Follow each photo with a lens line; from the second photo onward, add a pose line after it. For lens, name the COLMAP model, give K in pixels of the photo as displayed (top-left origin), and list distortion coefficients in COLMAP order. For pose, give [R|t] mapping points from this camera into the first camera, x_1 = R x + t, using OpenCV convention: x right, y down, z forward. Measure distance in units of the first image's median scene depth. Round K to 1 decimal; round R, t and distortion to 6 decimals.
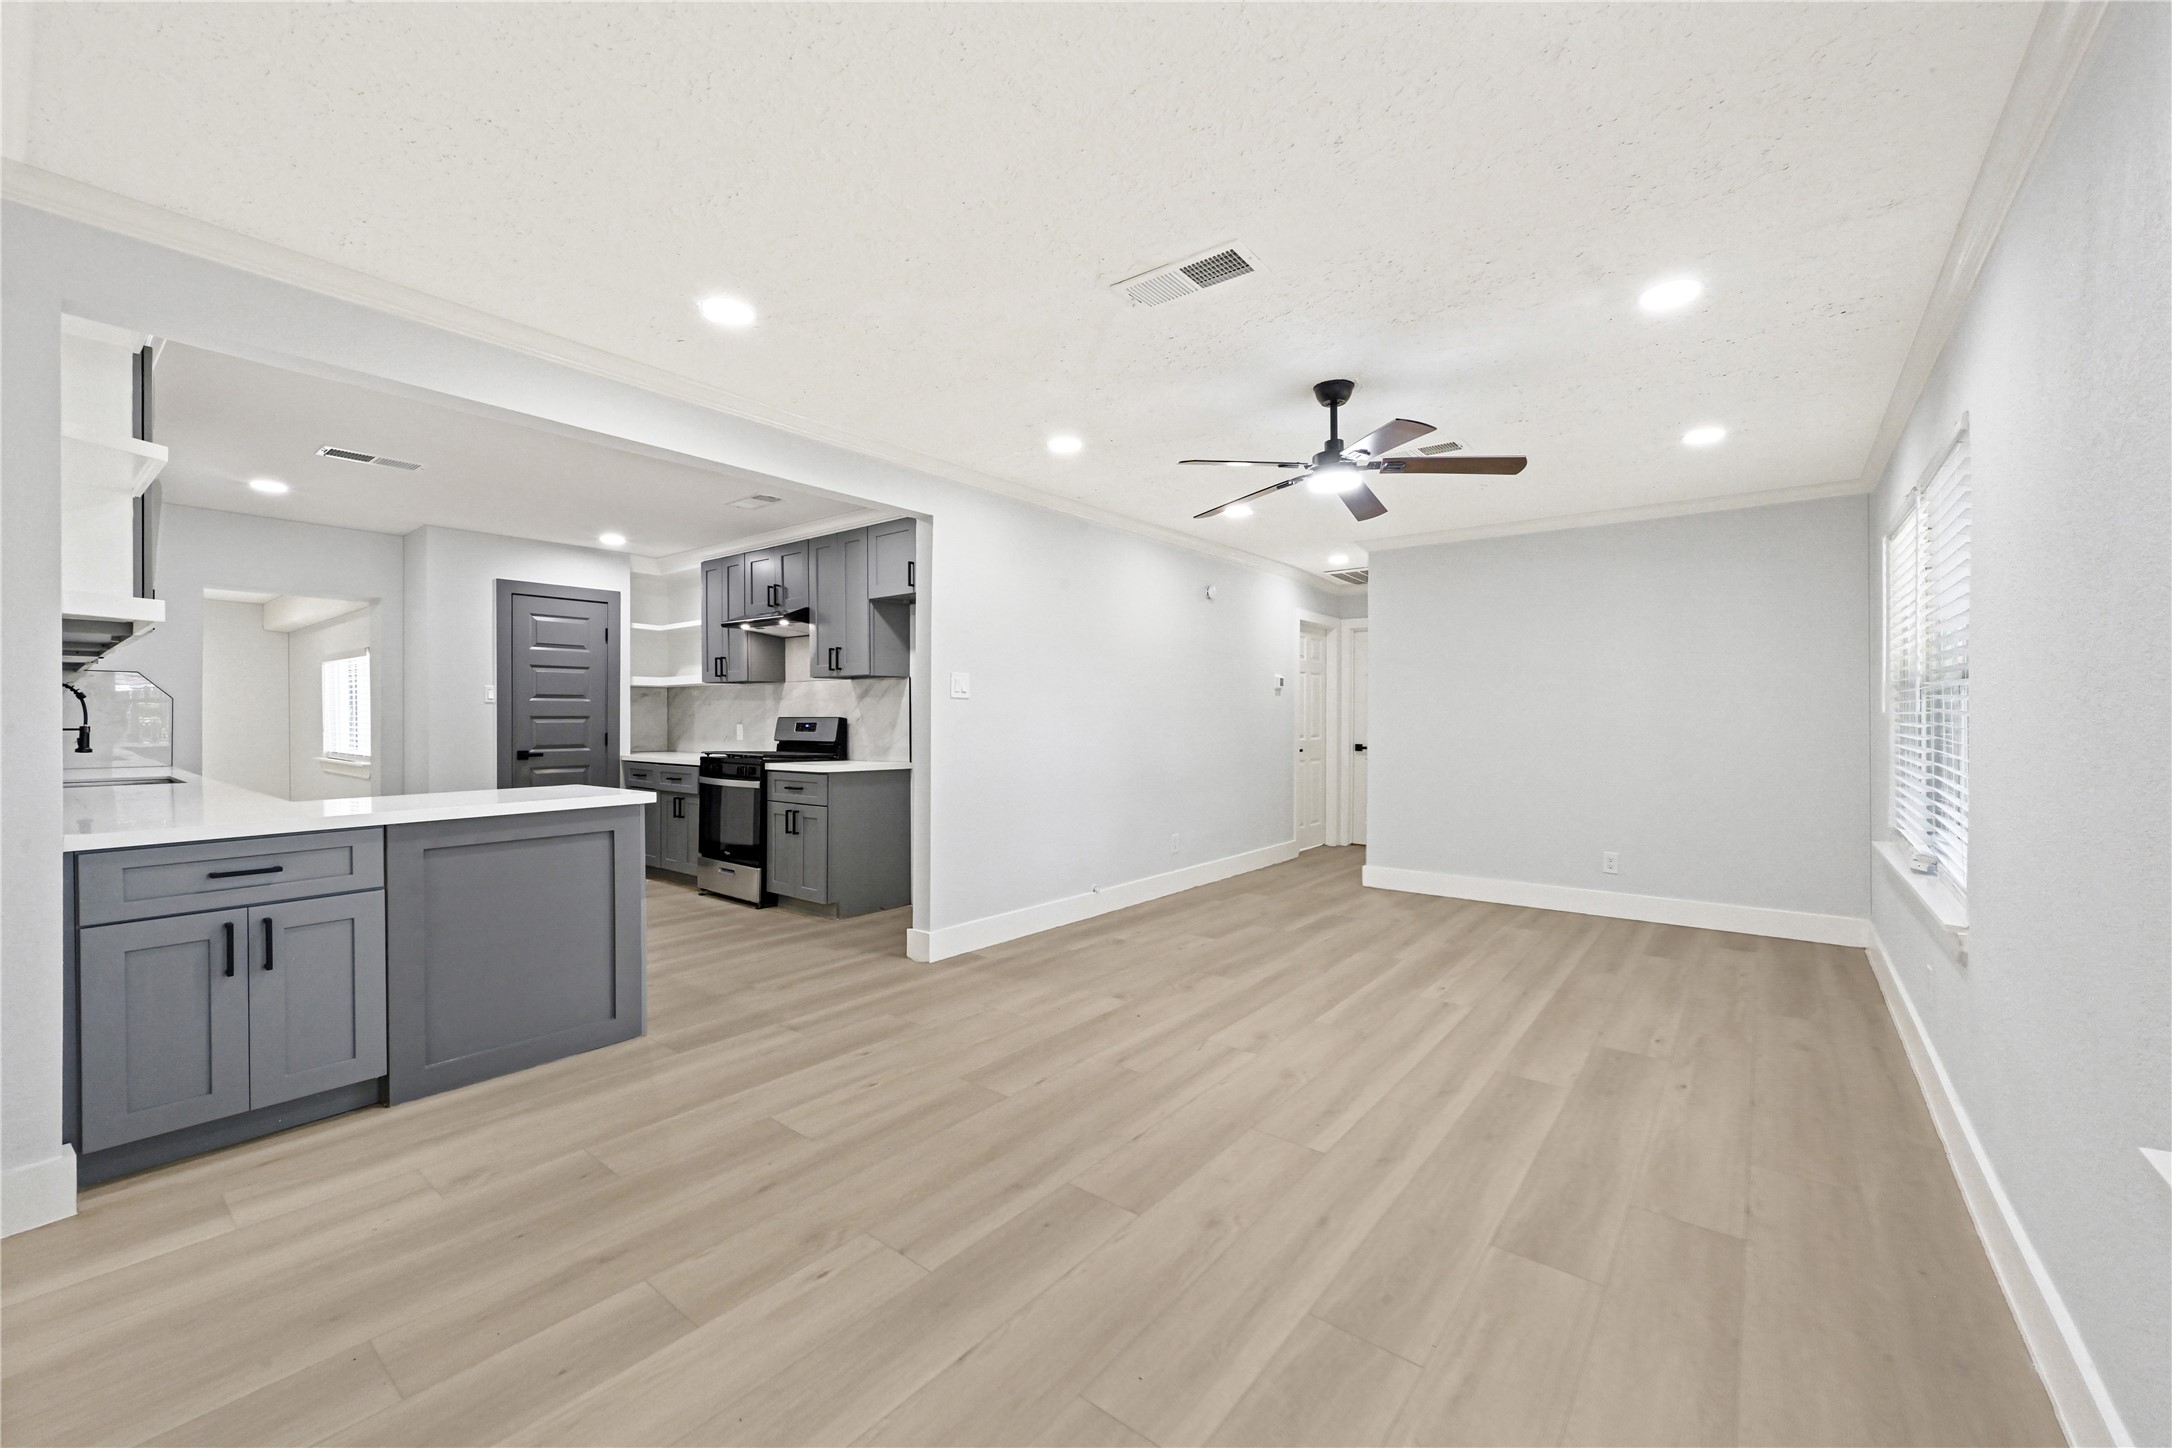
lens RADIAL K [[860.0, 0, 1086.0], [0, 860.0, 724.0], [0, 0, 1]] dist [0.000584, 0.000046]
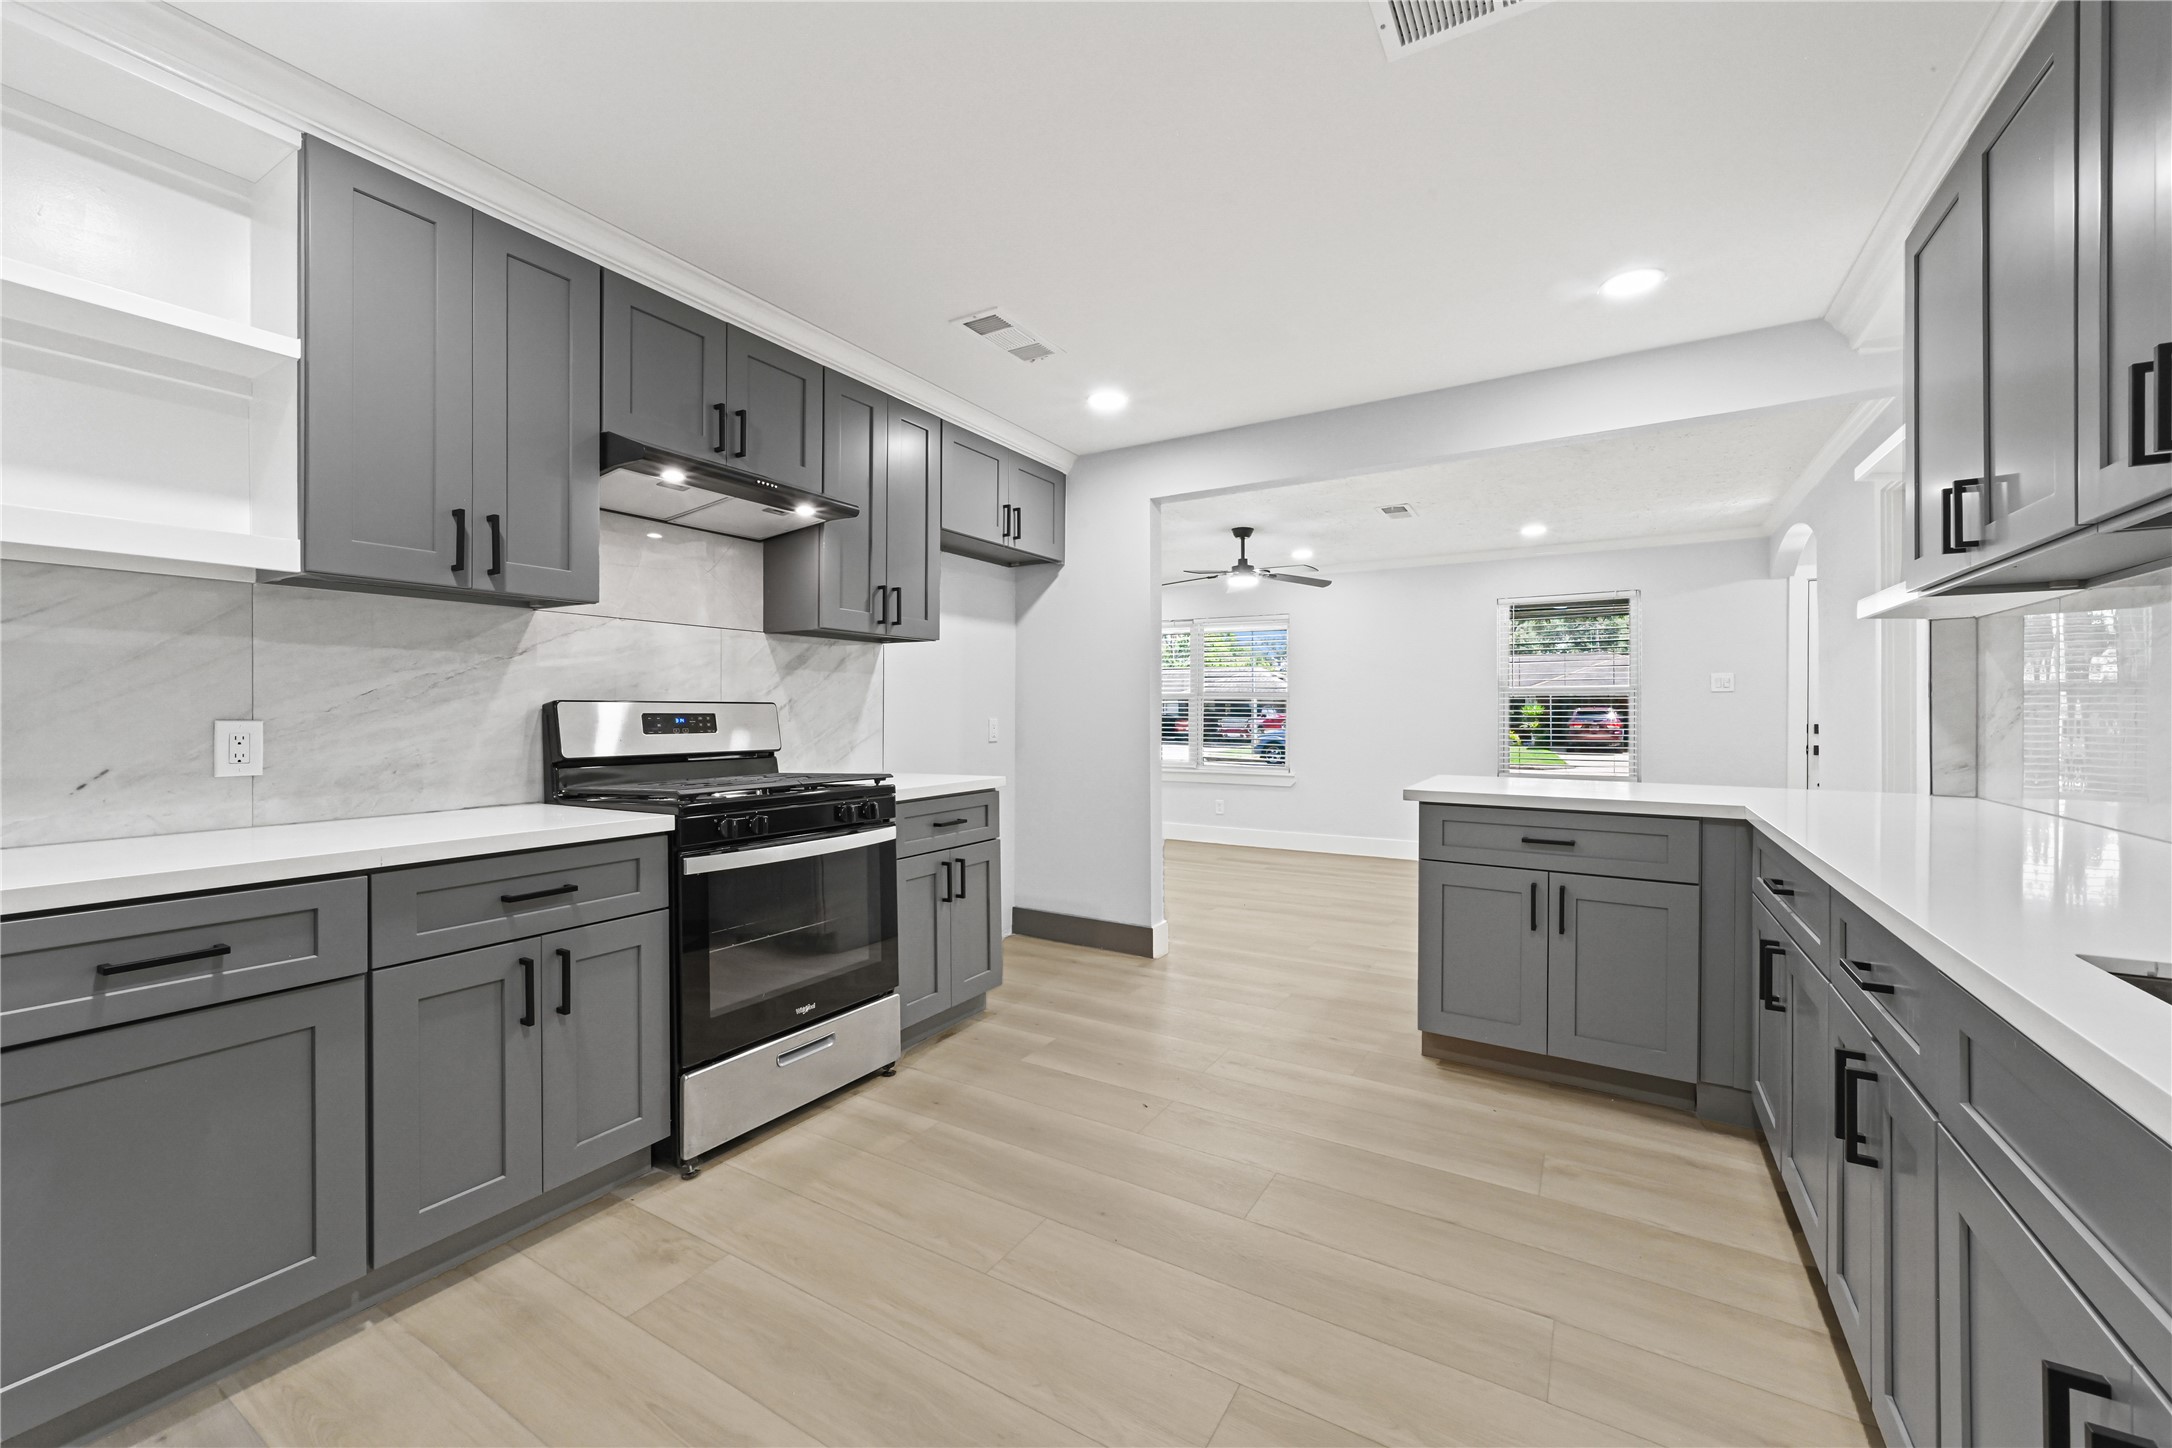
lens RADIAL K [[860.0, 0, 1086.0], [0, 860.0, 724.0], [0, 0, 1]] dist [0.000584, 0.000046]
pose [[-0.122114, -0.003703, 0.992509, -0.900029], [0.016316, 0.999850, 0.005737, 0.005581], [-0.992382, 0.016894, -0.122035, 0.938027]]
